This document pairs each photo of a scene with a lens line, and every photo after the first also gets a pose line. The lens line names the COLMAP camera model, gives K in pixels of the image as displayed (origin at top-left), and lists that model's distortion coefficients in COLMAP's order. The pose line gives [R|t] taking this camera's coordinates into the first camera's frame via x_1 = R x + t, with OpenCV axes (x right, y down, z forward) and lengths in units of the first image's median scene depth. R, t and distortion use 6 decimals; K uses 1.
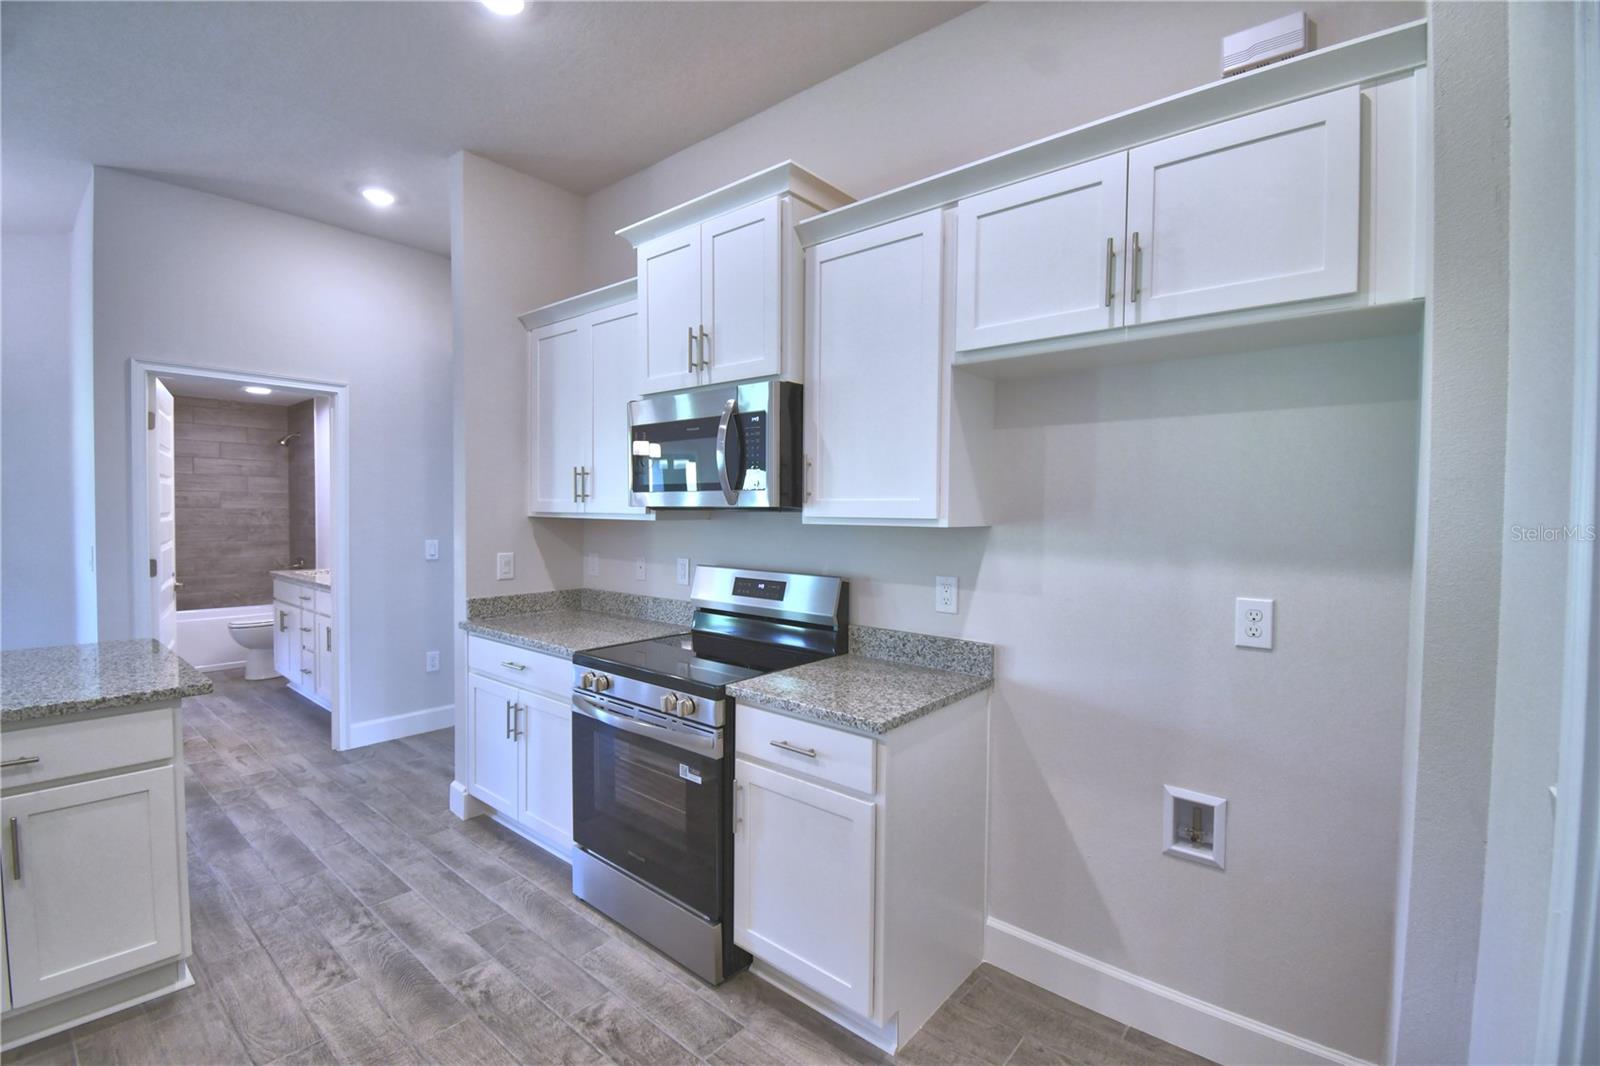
lens RADIAL K [[707.3, 0, 795.4], [0, 707.3, 532.8], [0, 0, 1]] dist [0.014167, -0.020187]
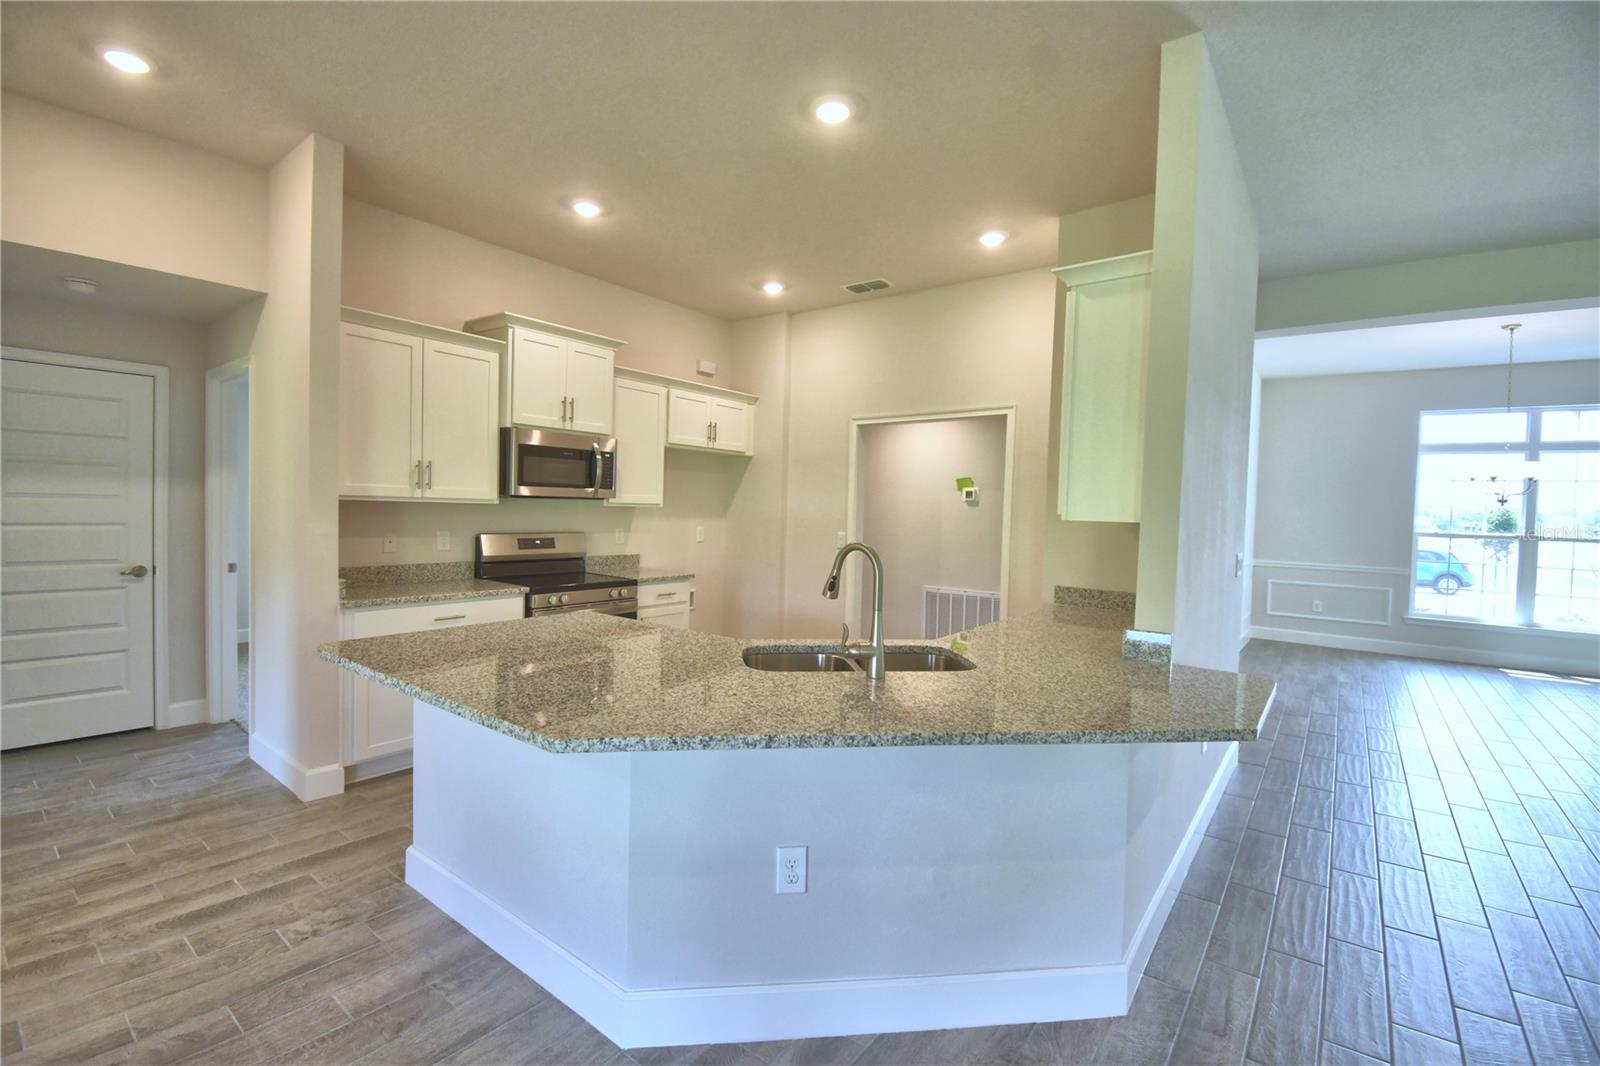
lens RADIAL K [[690.3, 0, 800.0], [0, 690.3, 533.0], [0, 0, 1]] dist [0.011185, -0.019554]
pose [[-0.042287, -0.048501, 0.997928, -1.895909], [0.004427, 0.998802, 0.048731, -0.027442], [-0.999096, 0.006478, -0.042022, 0.472488]]
